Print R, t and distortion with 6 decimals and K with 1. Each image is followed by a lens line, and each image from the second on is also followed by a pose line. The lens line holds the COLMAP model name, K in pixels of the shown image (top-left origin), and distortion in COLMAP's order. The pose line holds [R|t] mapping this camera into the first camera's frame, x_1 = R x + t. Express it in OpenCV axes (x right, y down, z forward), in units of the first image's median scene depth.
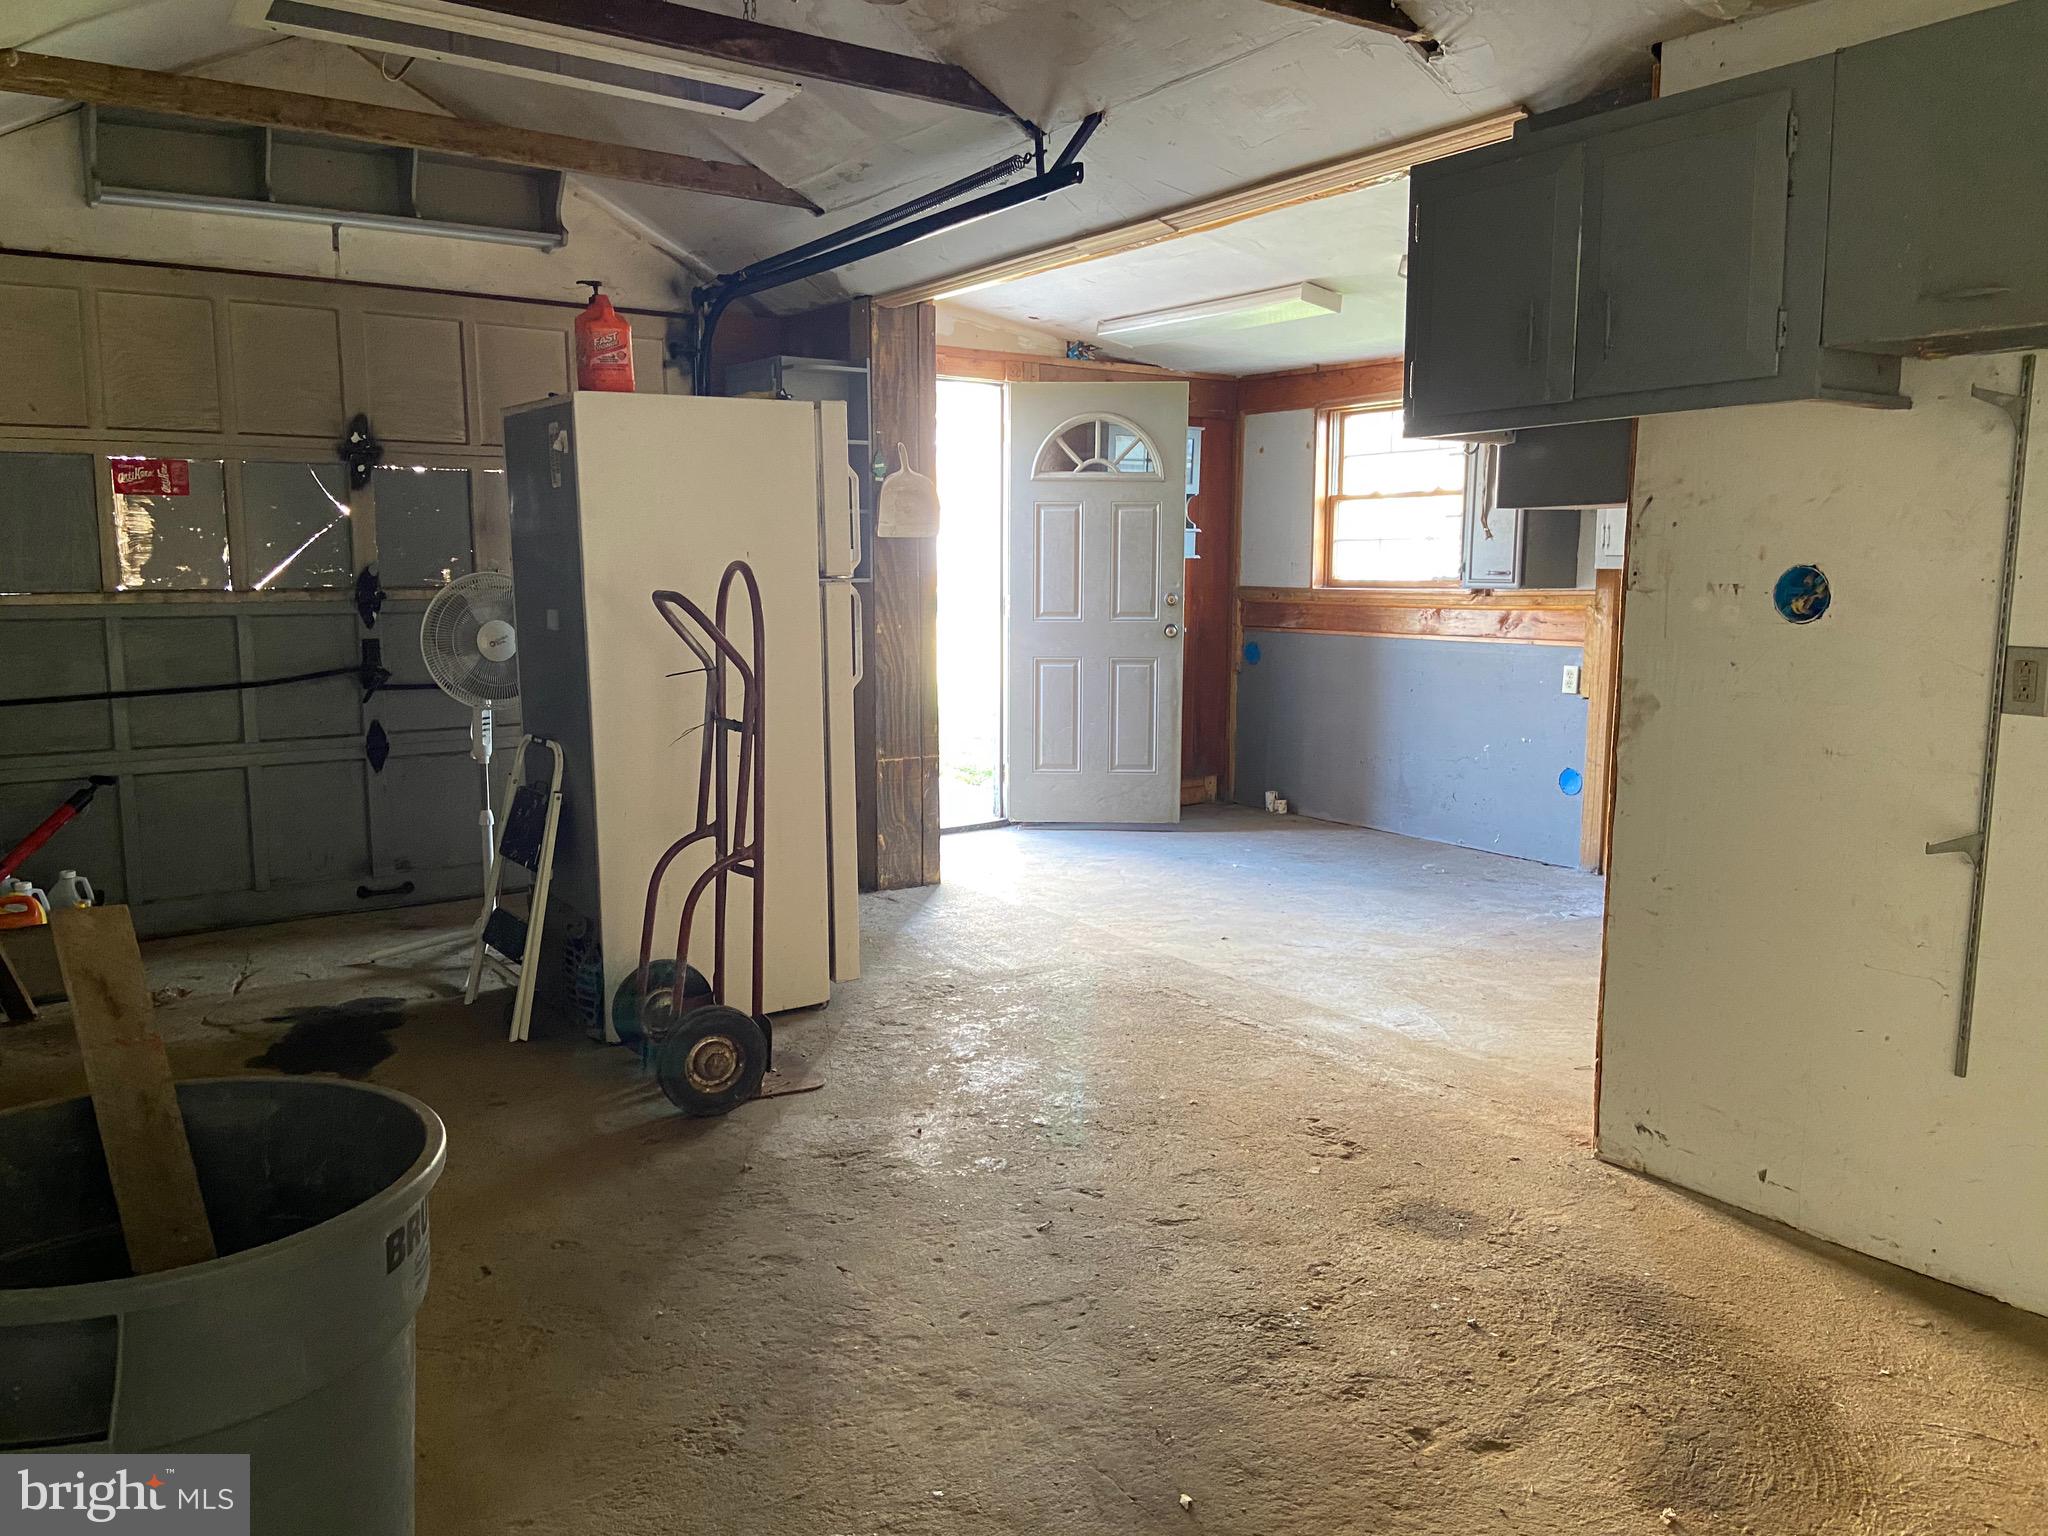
lens RADIAL K [[1530.8, 0, 1020.5], [0, 1530.8, 760.7], [0, 0, 1]] dist [0.139531, -0.183847]
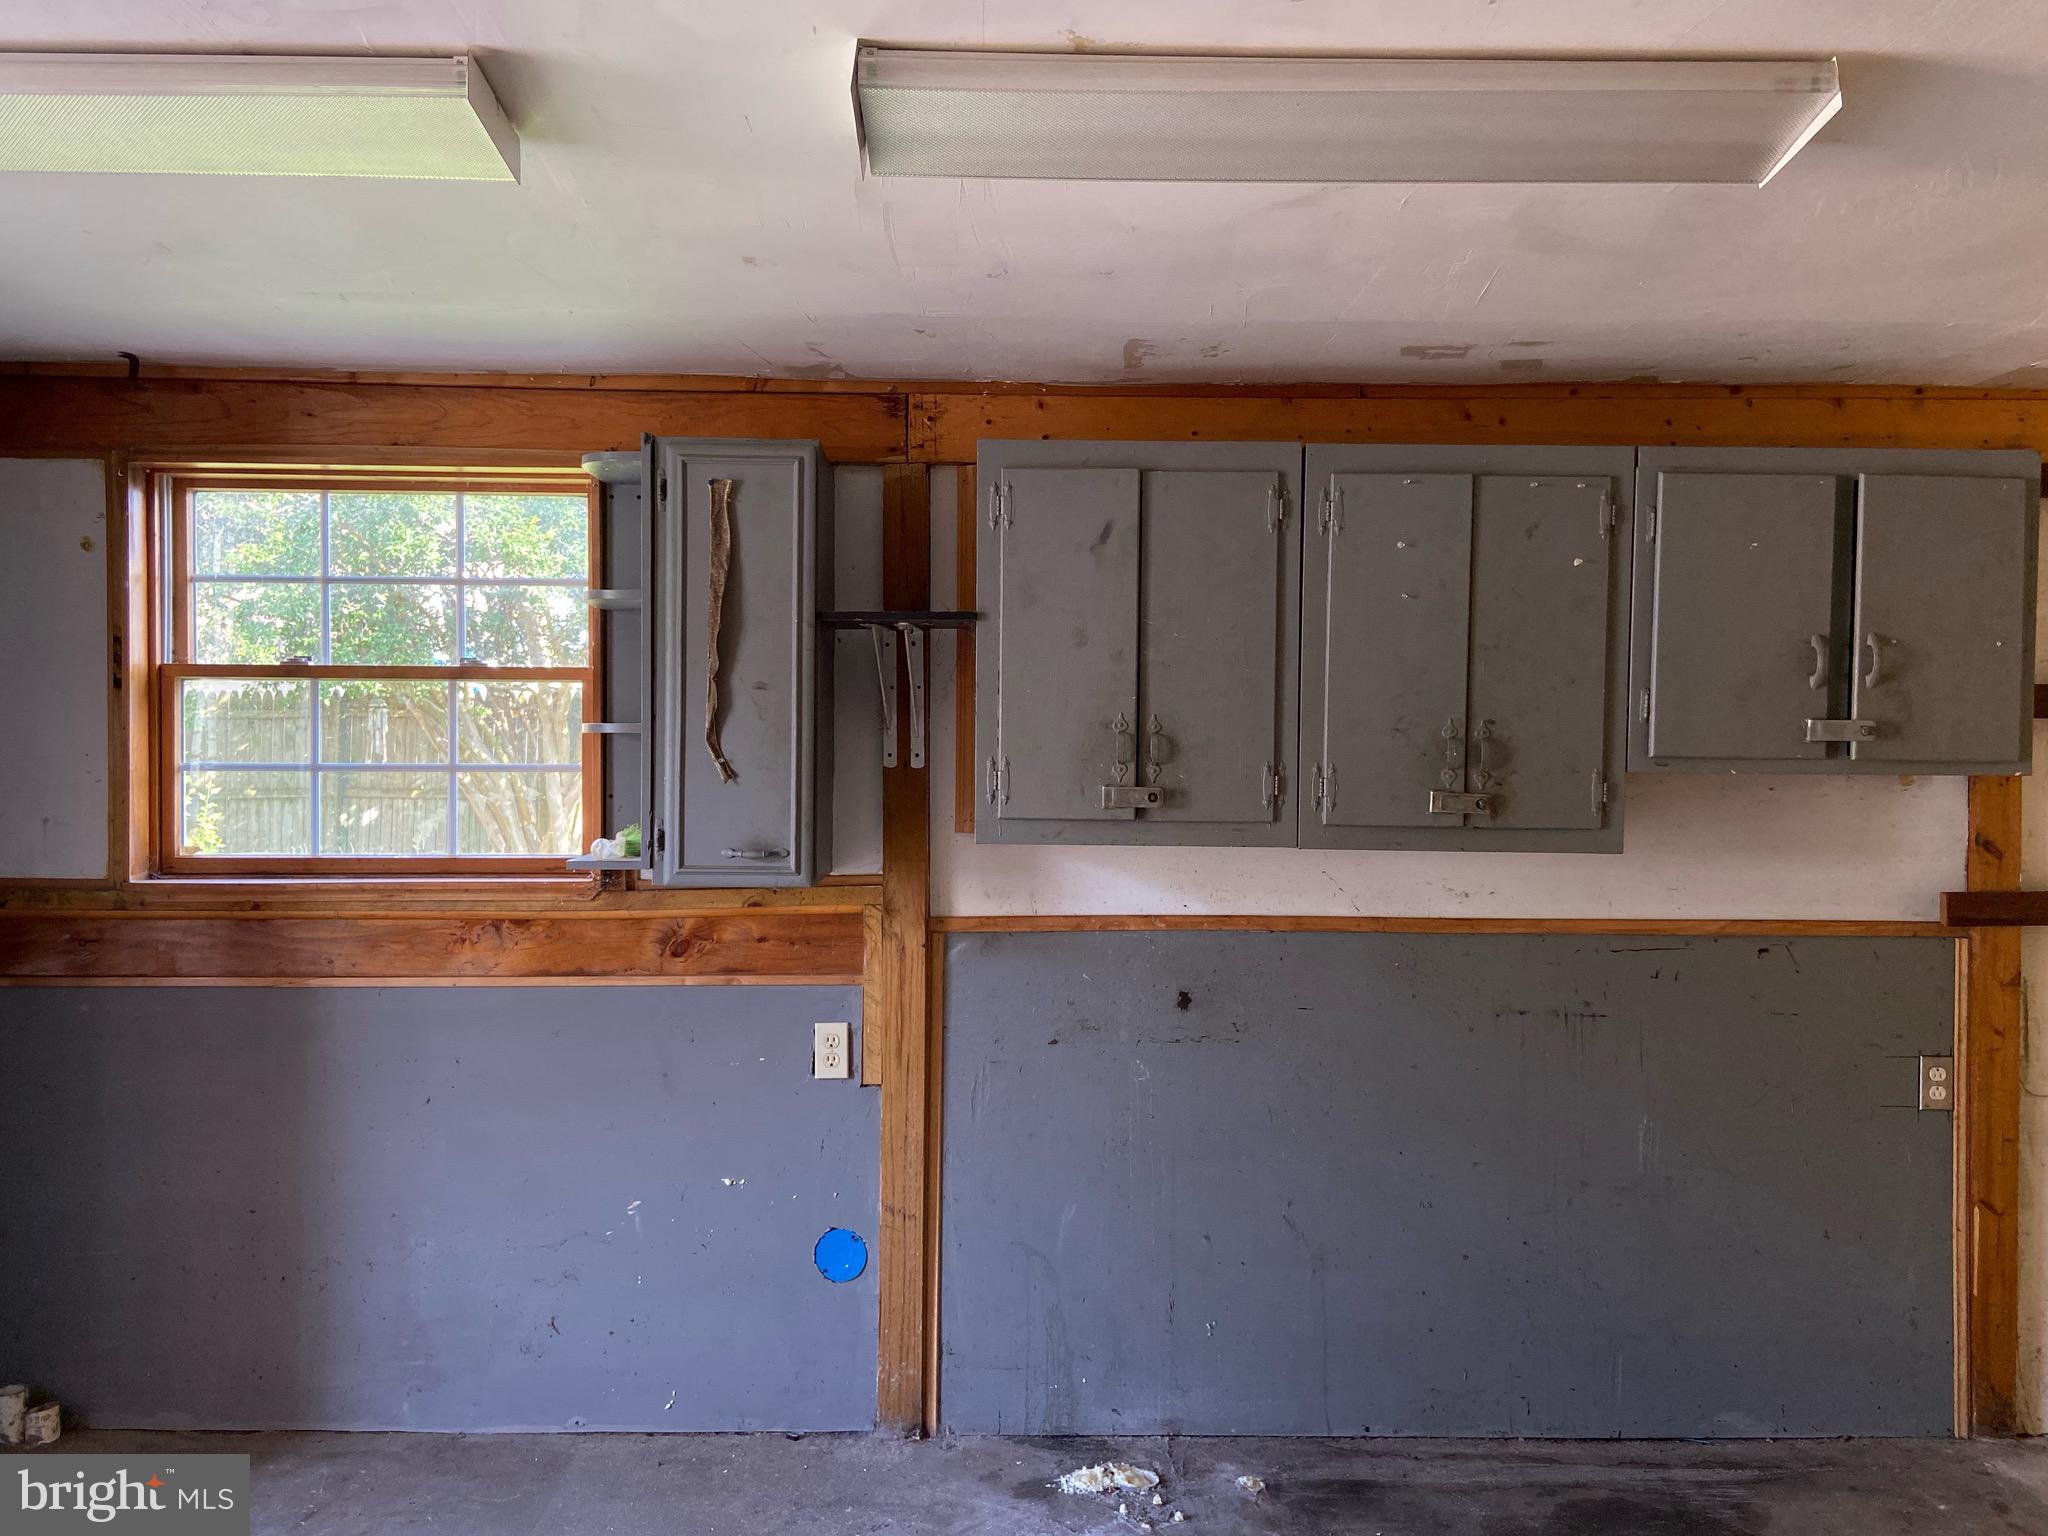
lens RADIAL K [[1530.8, 0, 1020.5], [0, 1530.8, 760.7], [0, 0, 1]] dist [0.139531, -0.183847]
pose [[0.546297, 0.002161, 0.837589, -0.033205], [0.100323, 0.992629, -0.067995, -0.092435], [-0.831562, 0.121175, 0.542053, 0.573282]]
